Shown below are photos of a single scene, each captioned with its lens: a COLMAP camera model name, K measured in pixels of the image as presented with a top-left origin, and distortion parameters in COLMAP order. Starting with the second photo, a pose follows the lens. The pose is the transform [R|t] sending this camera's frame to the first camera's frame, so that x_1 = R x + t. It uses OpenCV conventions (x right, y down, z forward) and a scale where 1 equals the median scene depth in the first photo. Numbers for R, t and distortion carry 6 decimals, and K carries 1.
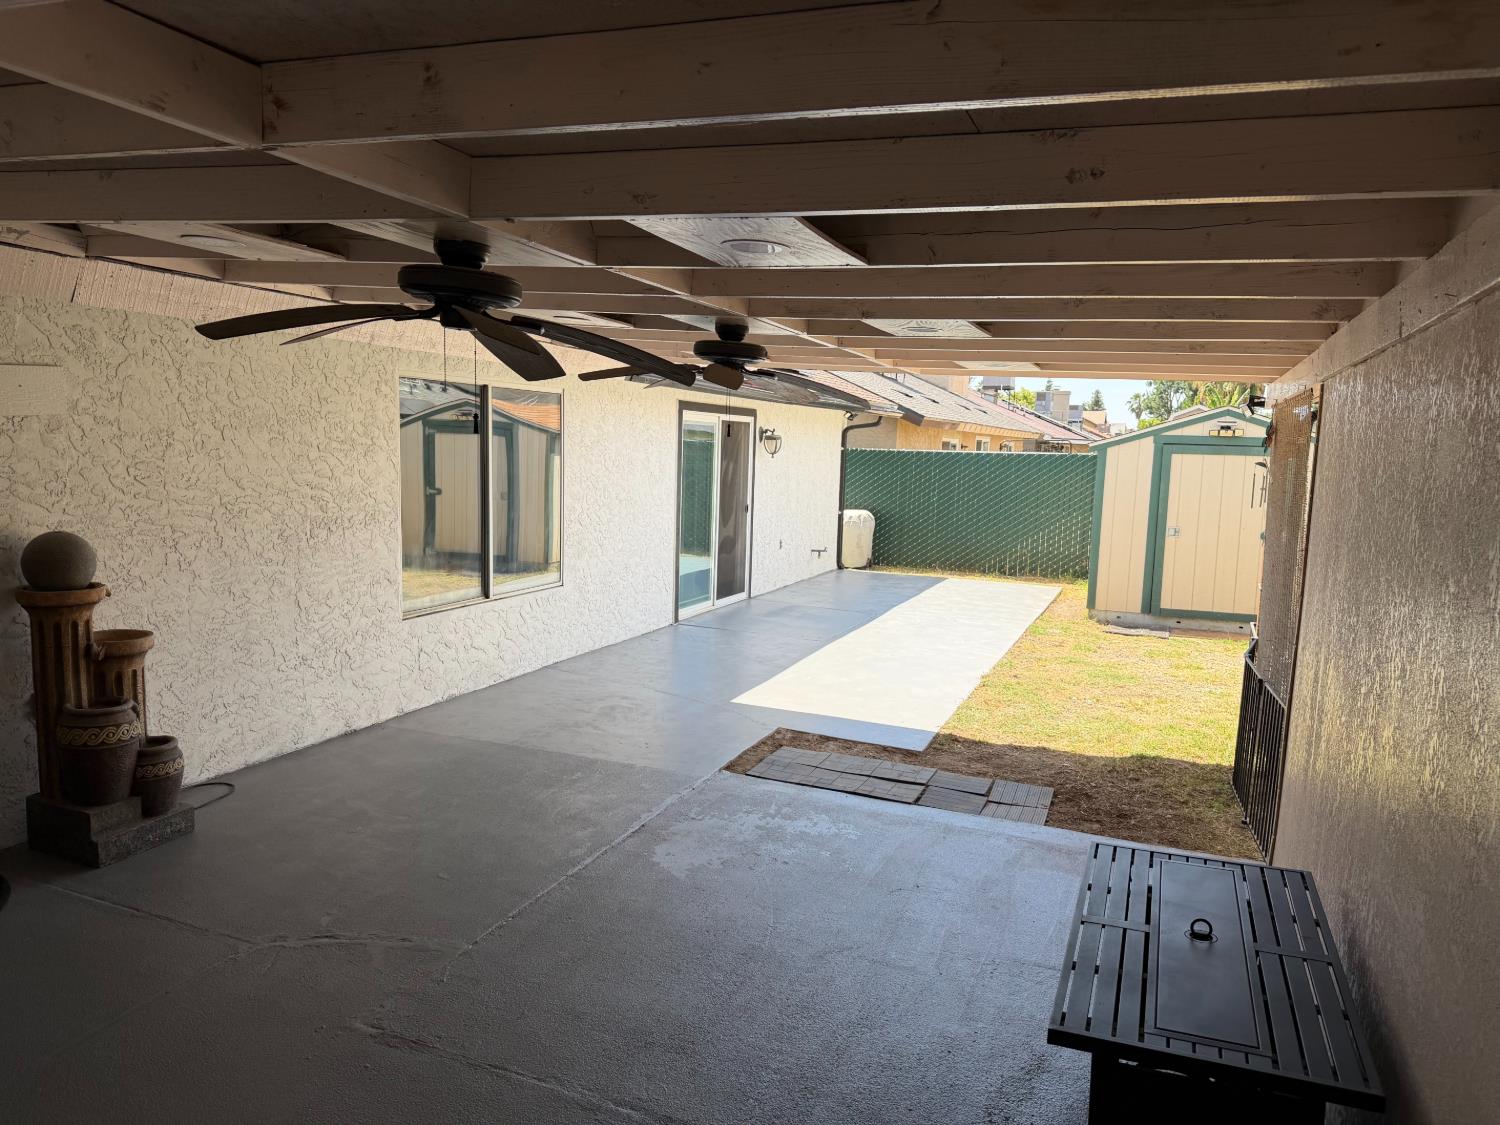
lens RADIAL K [[1029.2, 0, 746.9], [0, 1029.2, 569.7], [0, 0, 1]] dist [0.165589, -0.305613]
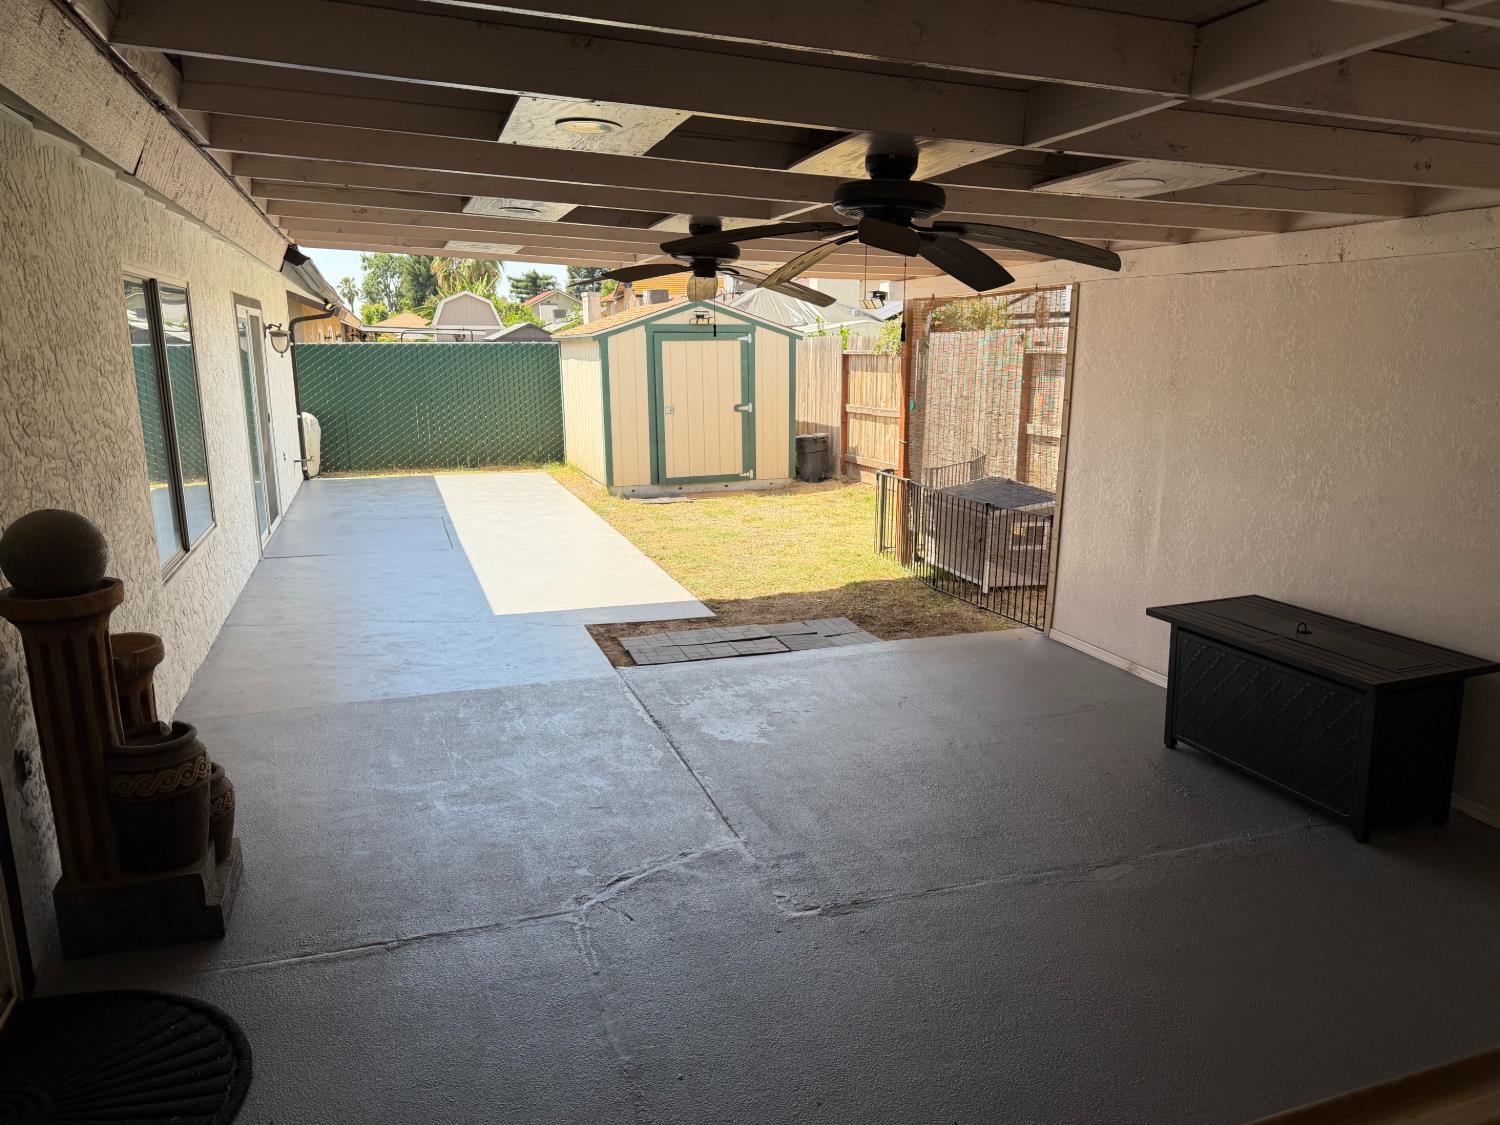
lens RADIAL K [[1029.2, 0, 746.9], [0, 1029.2, 569.7], [0, 0, 1]] dist [0.165589, -0.305613]
pose [[0.764491, -0.174193, 0.620653, -0.485727], [0.108623, 0.983841, 0.142329, -0.030024], [-0.635416, -0.041392, 0.771059, 0.115448]]
